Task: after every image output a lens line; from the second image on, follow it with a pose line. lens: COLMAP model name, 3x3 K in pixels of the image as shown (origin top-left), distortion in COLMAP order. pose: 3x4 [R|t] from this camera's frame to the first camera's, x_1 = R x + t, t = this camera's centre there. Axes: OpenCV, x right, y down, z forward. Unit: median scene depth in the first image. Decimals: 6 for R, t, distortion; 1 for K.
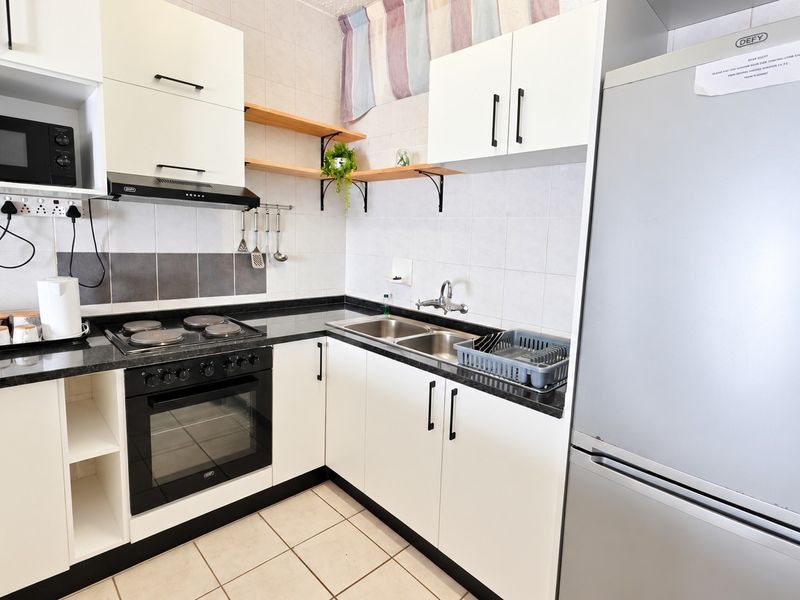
lens RADIAL K [[422.9, 0, 395.9], [0, 422.9, 295.0], [0, 0, 1]] dist [-0.006301, 0.003146]
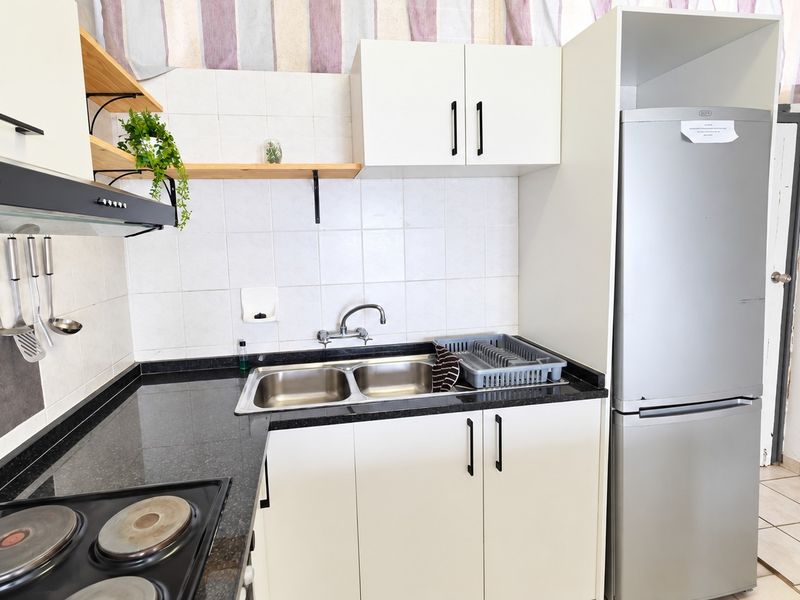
lens RADIAL K [[422.9, 0, 360.4], [0, 422.9, 280.2], [0, 0, 1]] dist [-0.006301, 0.003146]
pose [[0.564790, -0.150970, 0.811307, -0.522821], [0.172931, 0.982947, 0.062524, -0.126889], [-0.806912, 0.104987, 0.581267, 0.488795]]
